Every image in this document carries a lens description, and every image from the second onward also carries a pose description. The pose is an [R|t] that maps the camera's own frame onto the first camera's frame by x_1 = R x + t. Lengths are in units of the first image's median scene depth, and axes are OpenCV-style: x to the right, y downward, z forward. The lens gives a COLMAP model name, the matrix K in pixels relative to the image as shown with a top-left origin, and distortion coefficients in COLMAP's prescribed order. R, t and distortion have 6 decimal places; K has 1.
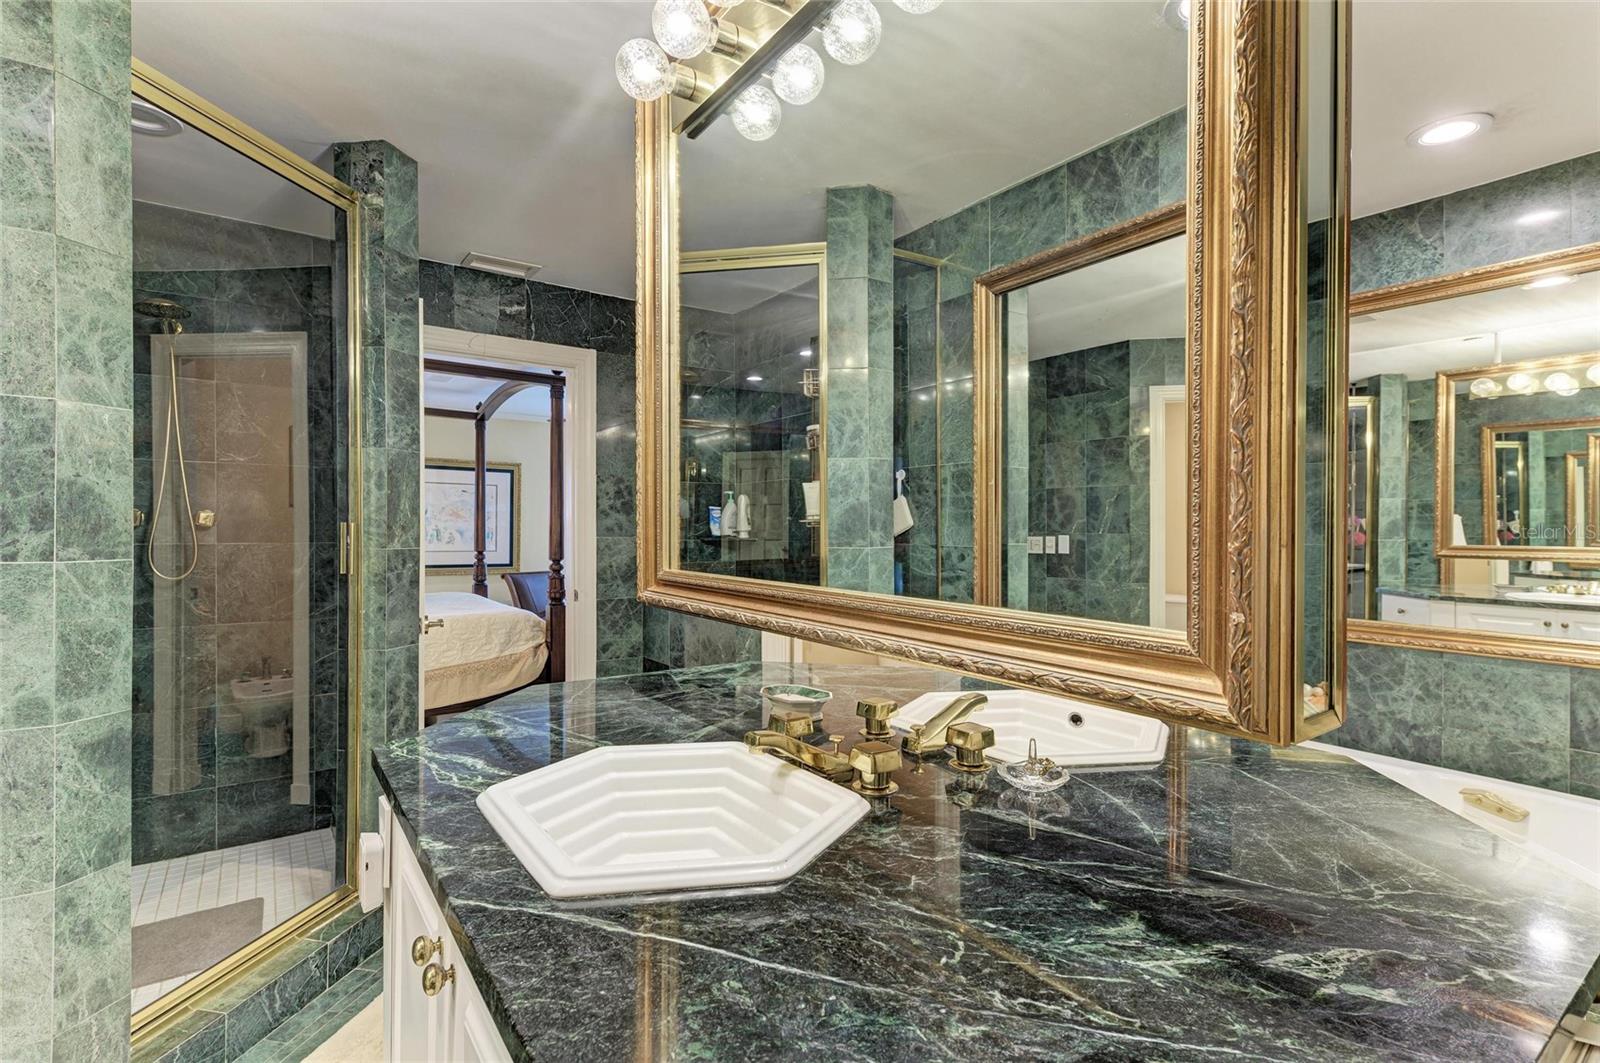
lens RADIAL K [[771.5, 0, 802.3], [0, 771.5, 528.3], [0, 0, 1]] dist [0.002084, 0.000079]
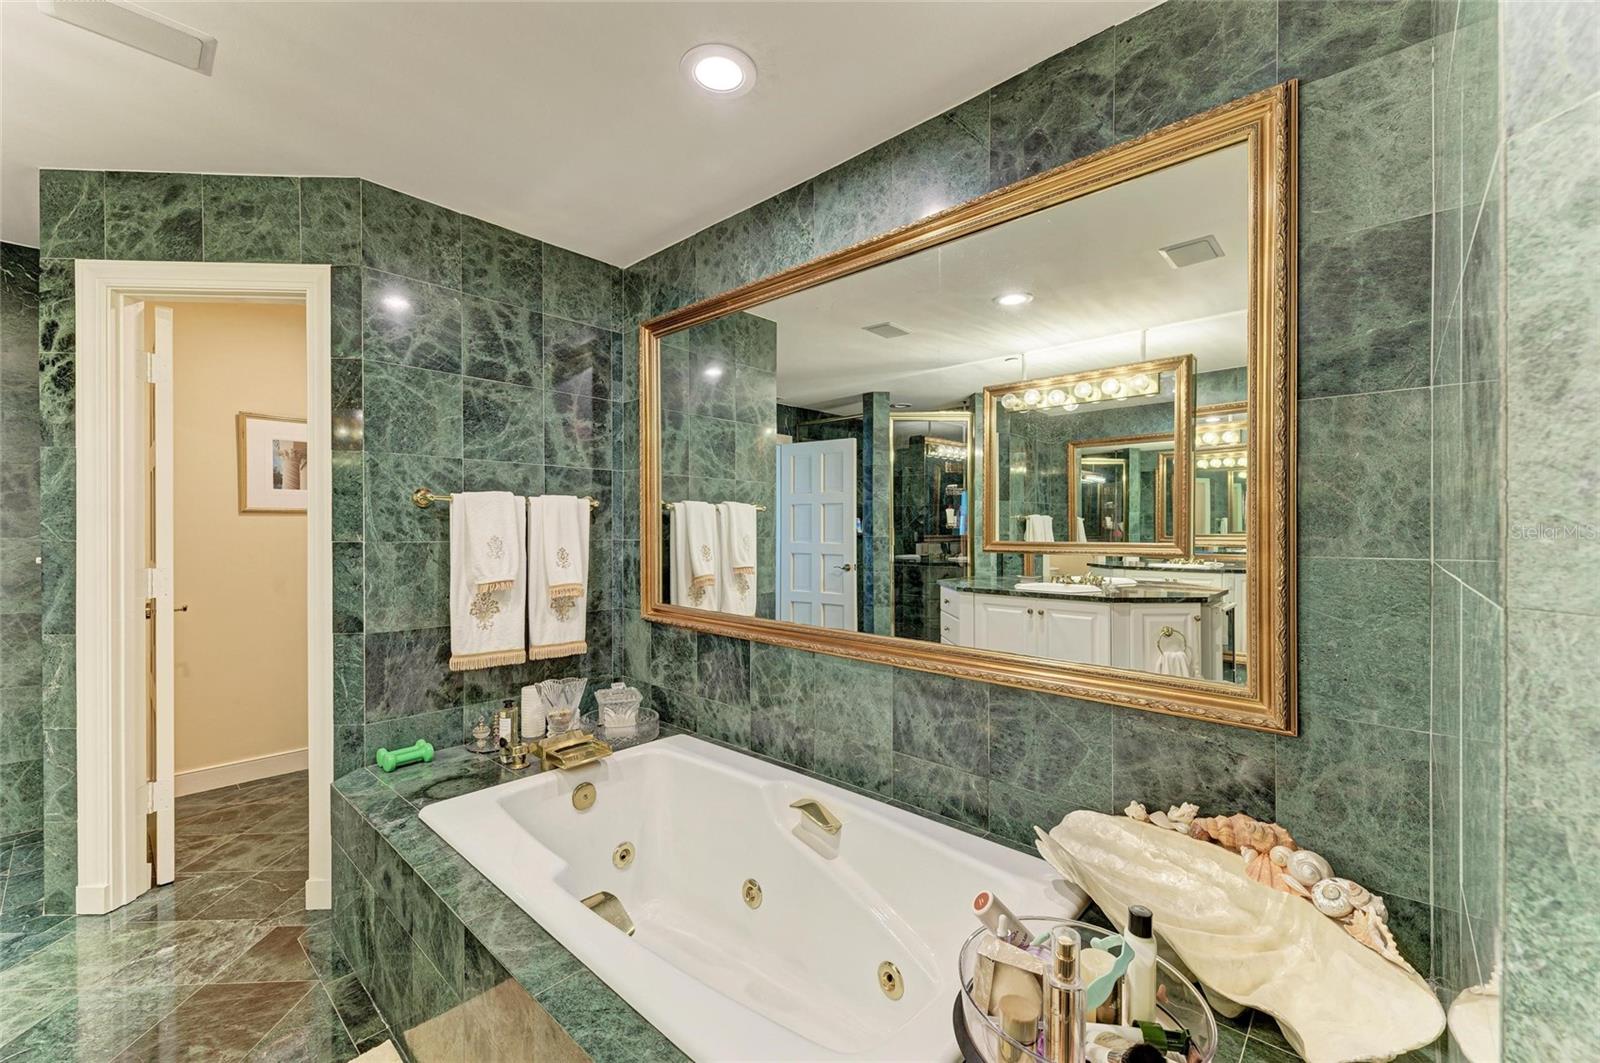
lens RADIAL K [[664.3, 0, 797.6], [0, 664.3, 533.8], [0, 0, 1]] dist [0.019676, -0.001054]
pose [[0.977265, -0.002074, 0.212012, 0.611352], [0.000695, 0.999978, 0.006580, 0.006061], [-0.212021, -0.006283, 0.977245, 0.184956]]
